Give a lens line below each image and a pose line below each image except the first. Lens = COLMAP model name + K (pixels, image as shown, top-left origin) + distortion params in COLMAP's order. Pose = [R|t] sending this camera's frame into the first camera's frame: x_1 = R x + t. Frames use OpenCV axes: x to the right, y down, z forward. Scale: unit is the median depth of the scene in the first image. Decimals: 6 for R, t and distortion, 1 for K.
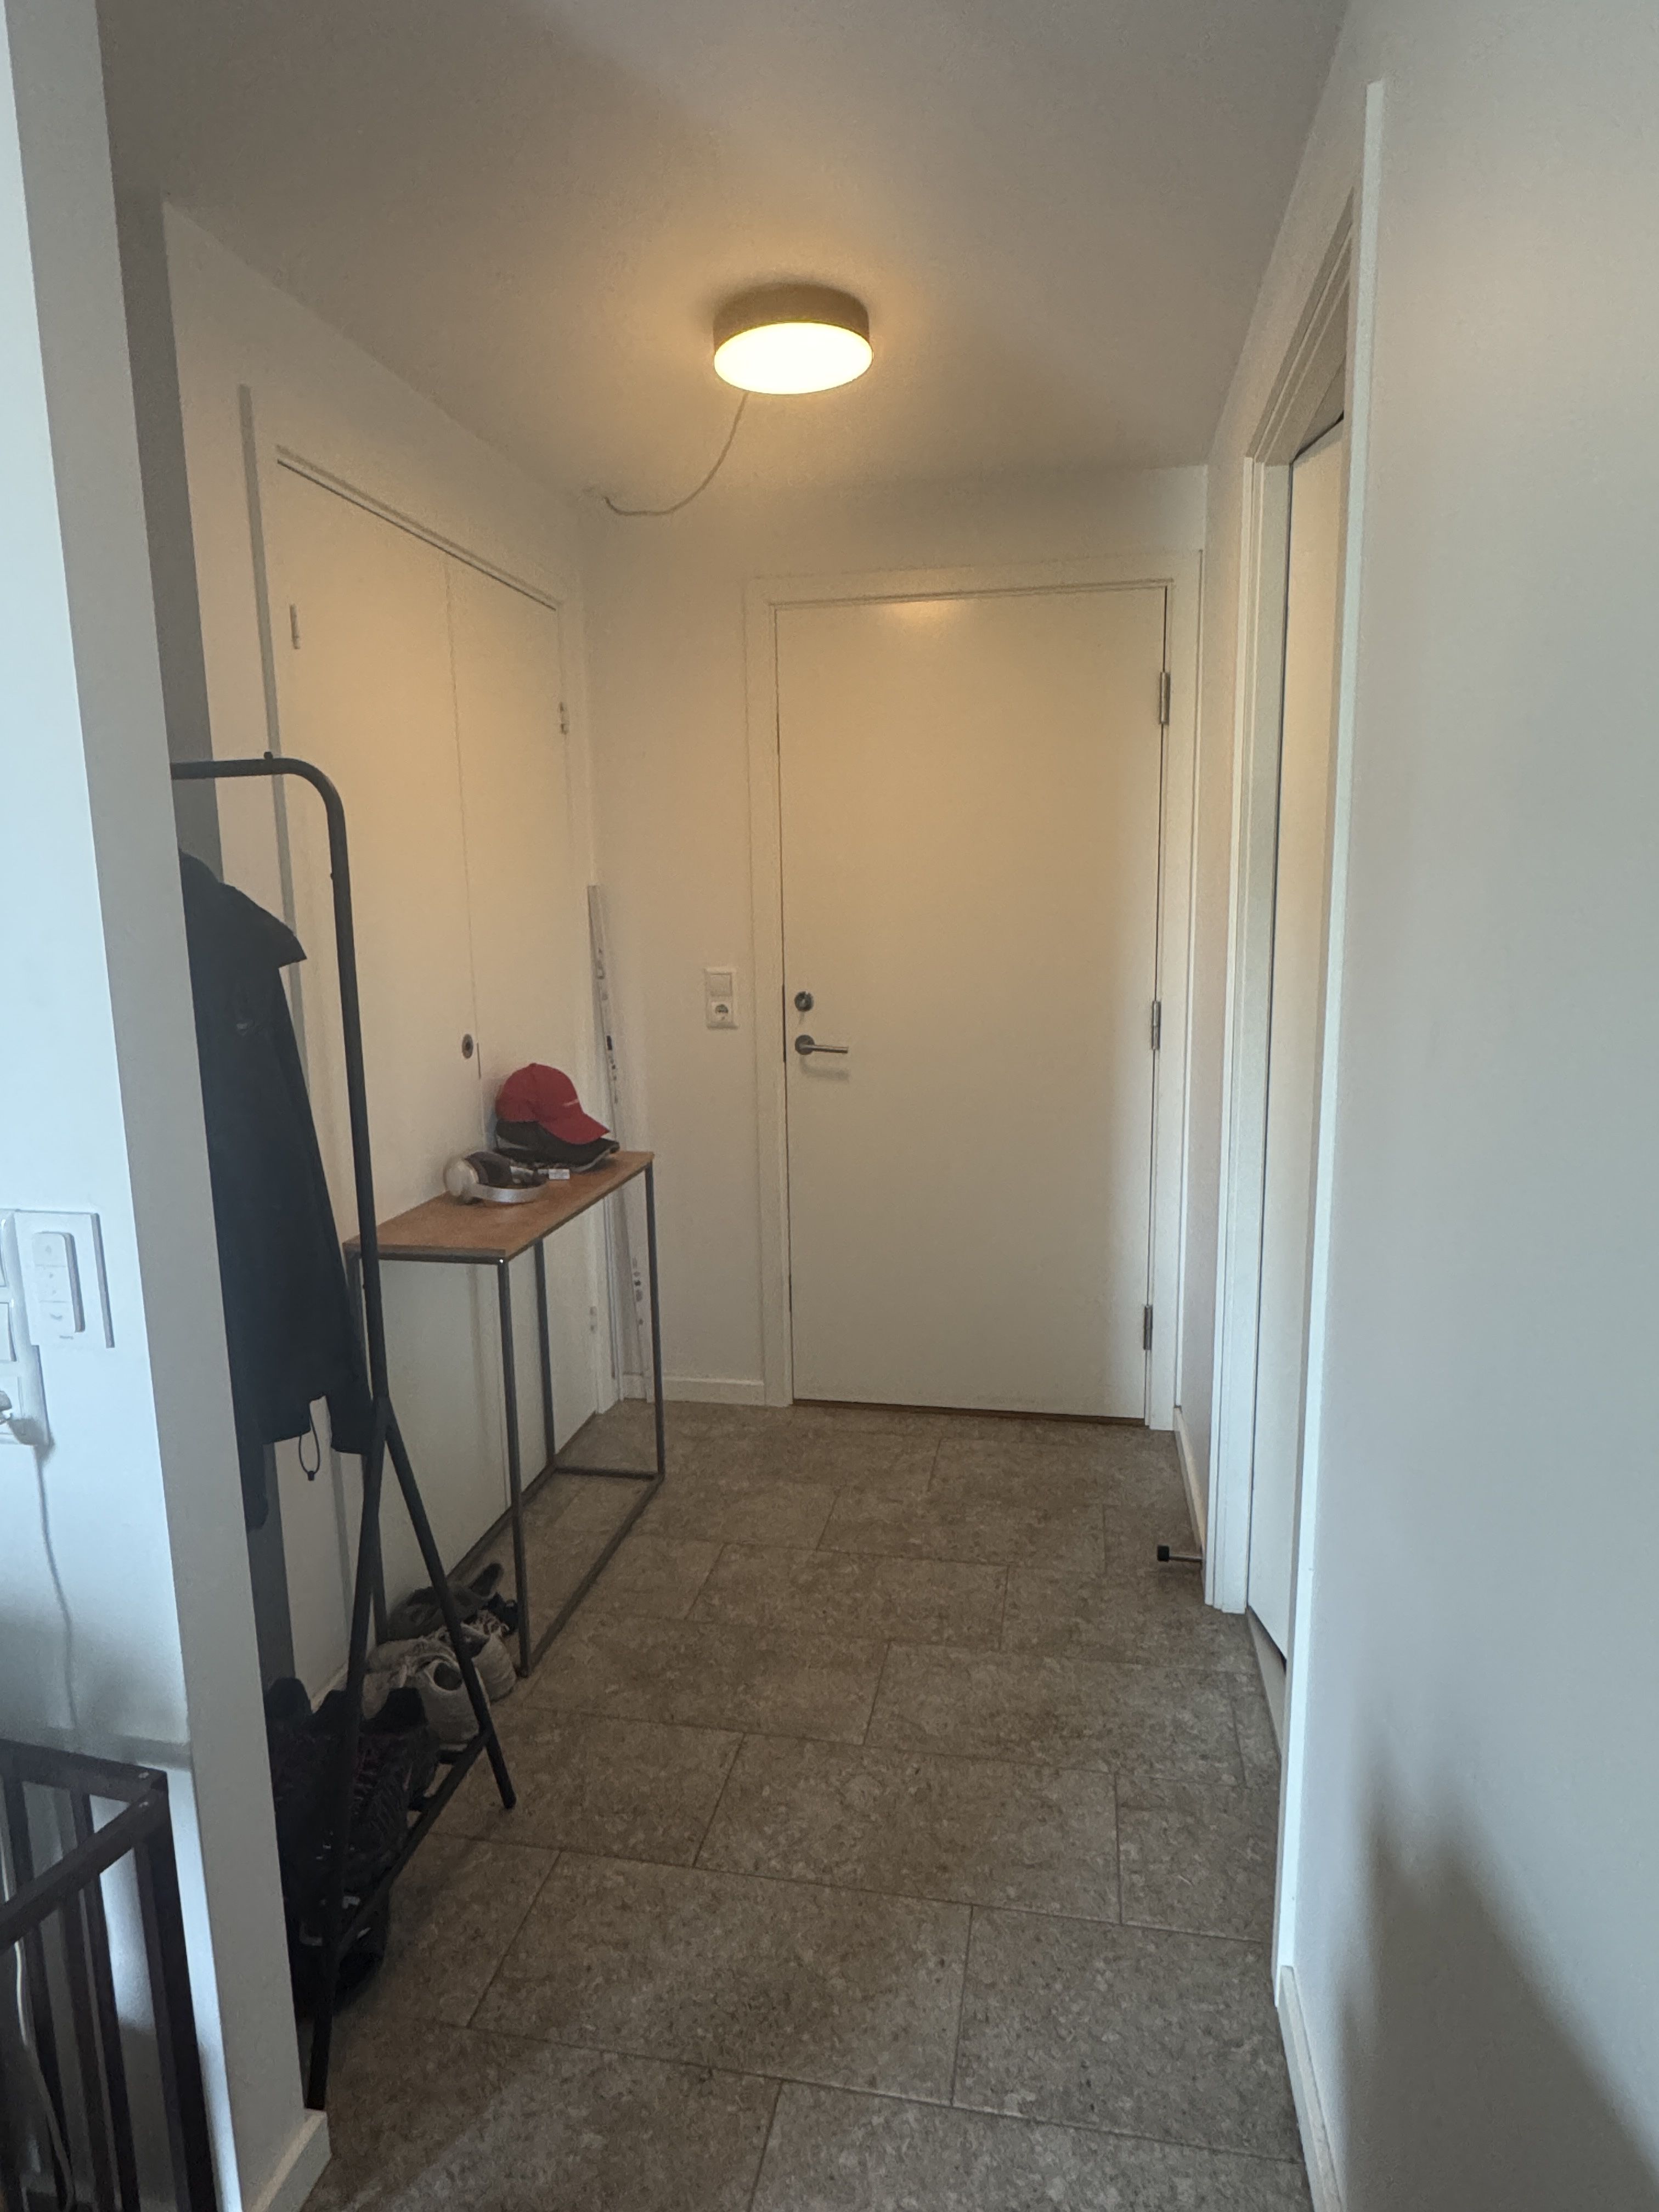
lens RADIAL K [[1273.9, 0, 829.4], [0, 1273.9, 1096.3], [0, 0, 1]] dist [0.000132, -0.002726]
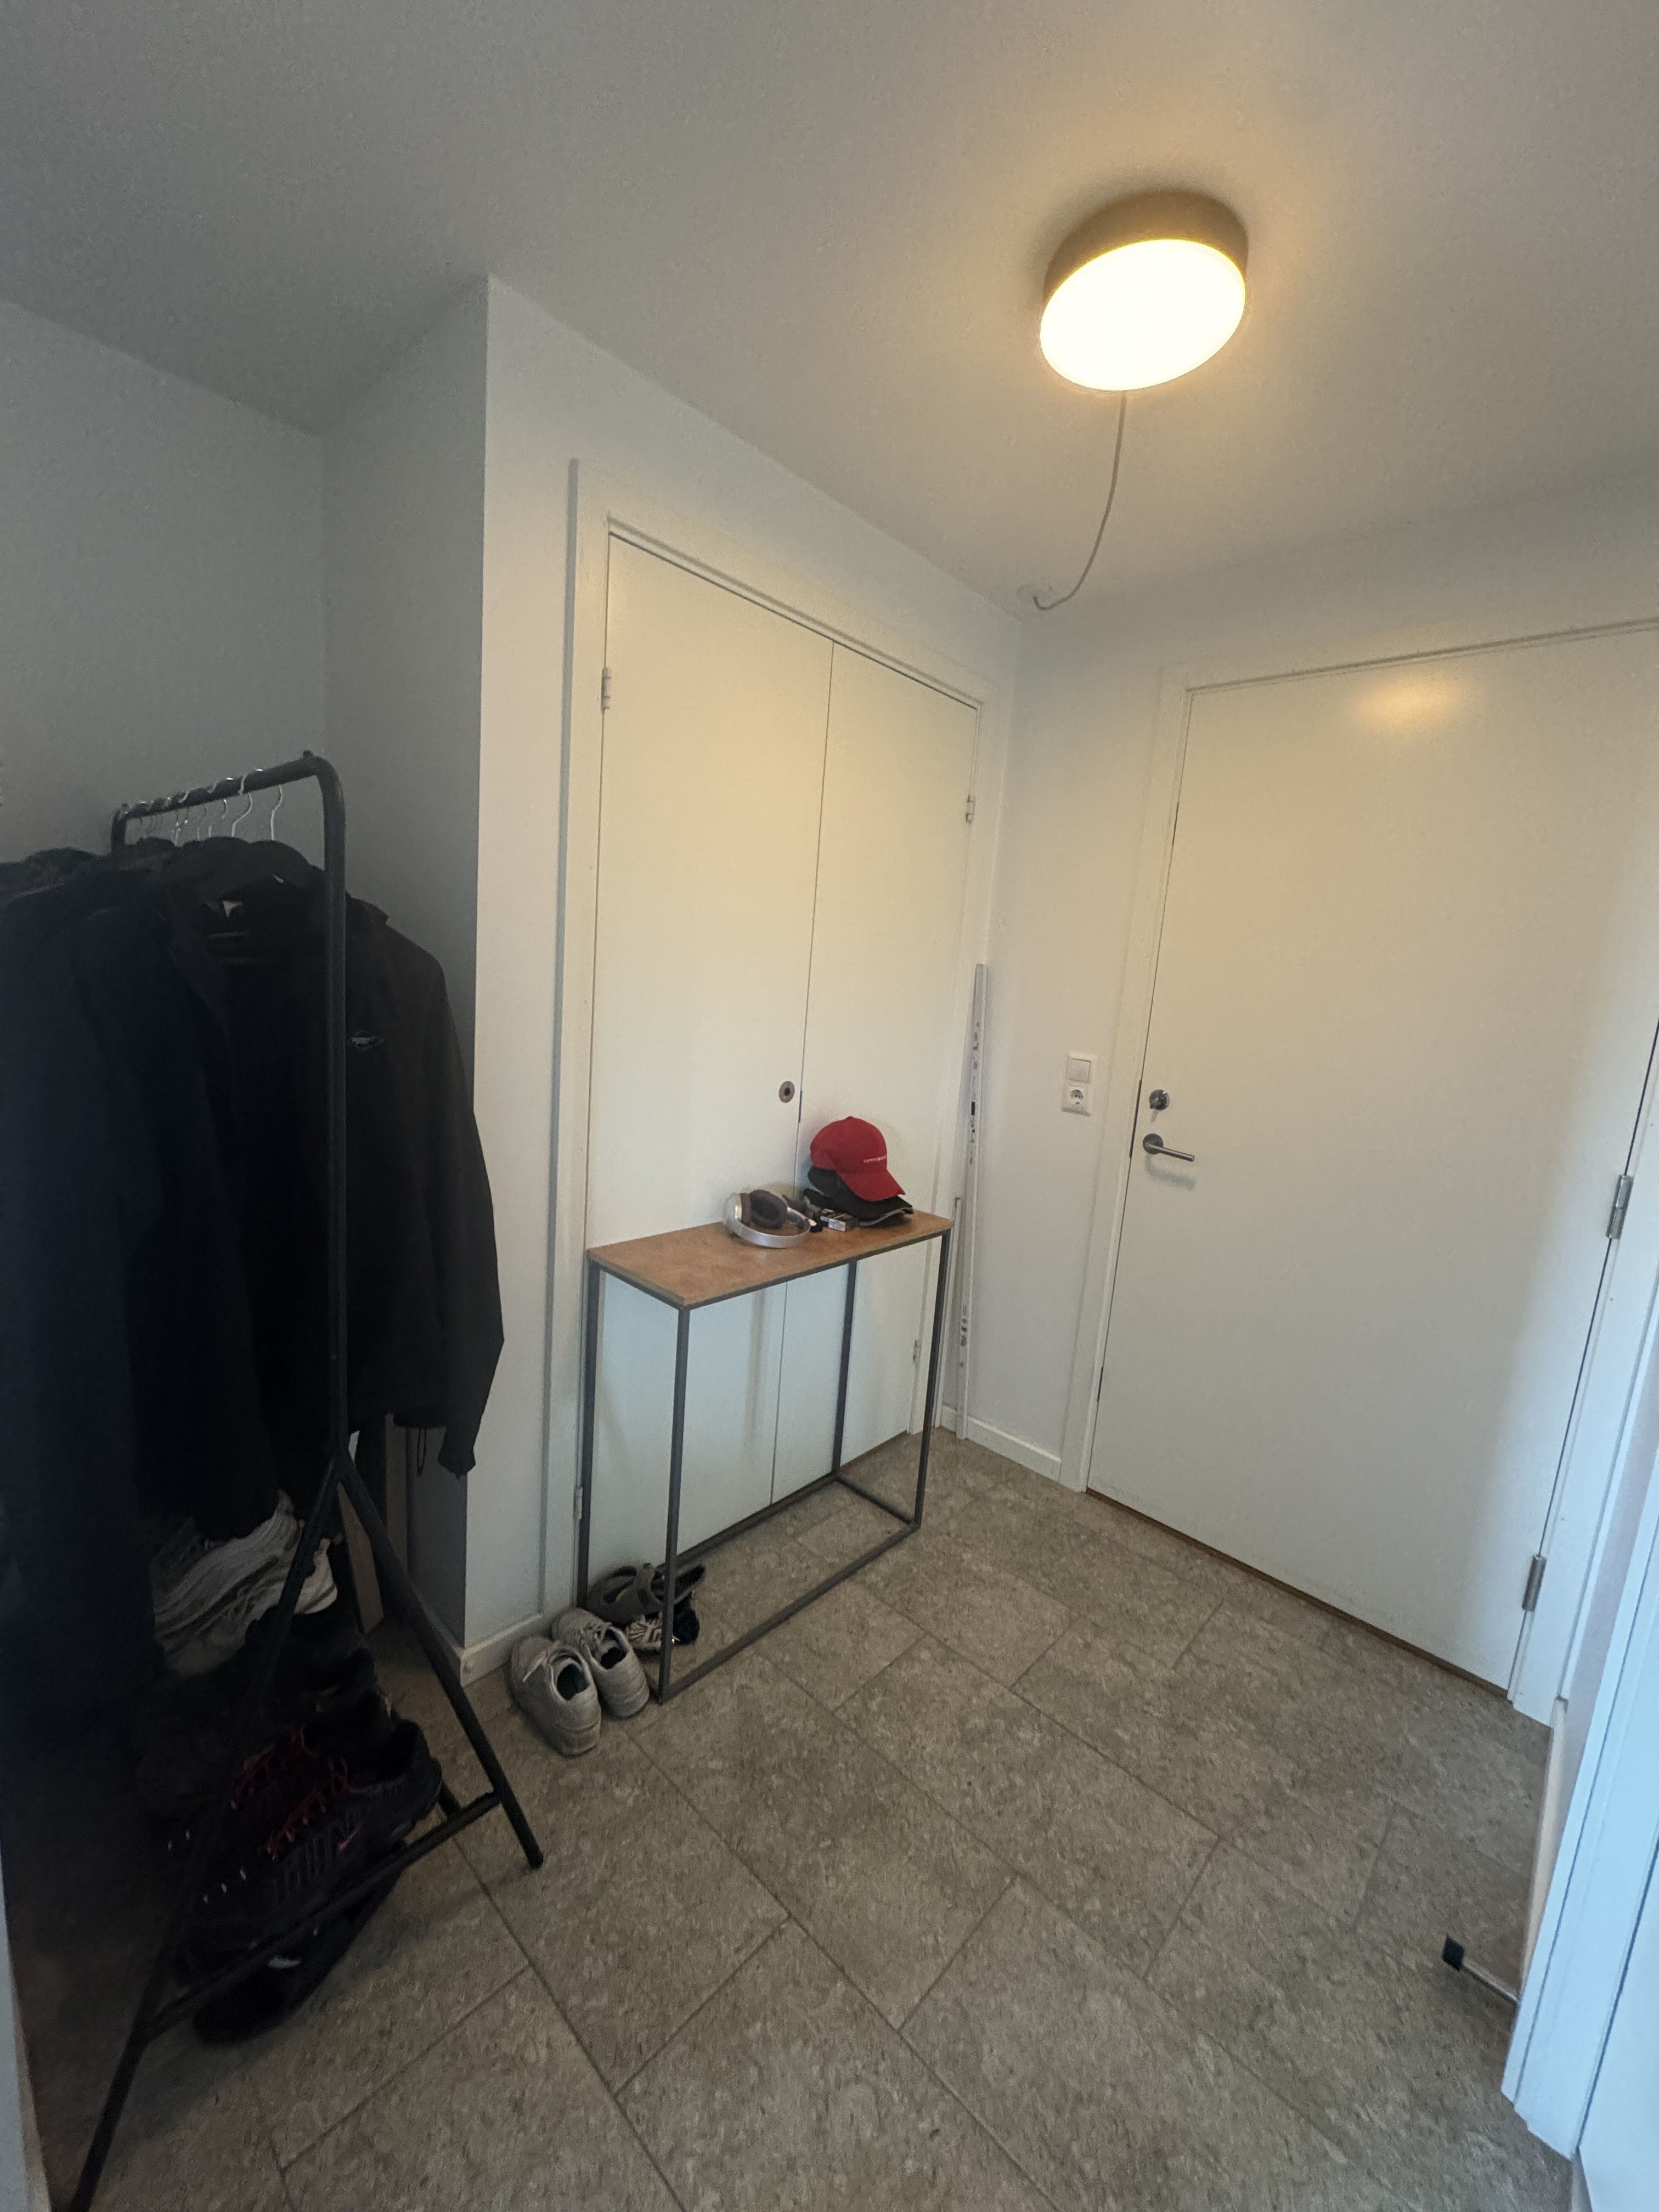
lens RADIAL K [[880.0, 0, 829.9], [0, 880.0, 1102.5], [0, 0, 1]] dist [-0.006530, 0.001428]
pose [[0.842533, 0.163889, -0.513107, 0.137956], [-0.176095, 0.984052, 0.025160, -0.055375], [0.509047, 0.069158, 0.857956, 0.363842]]
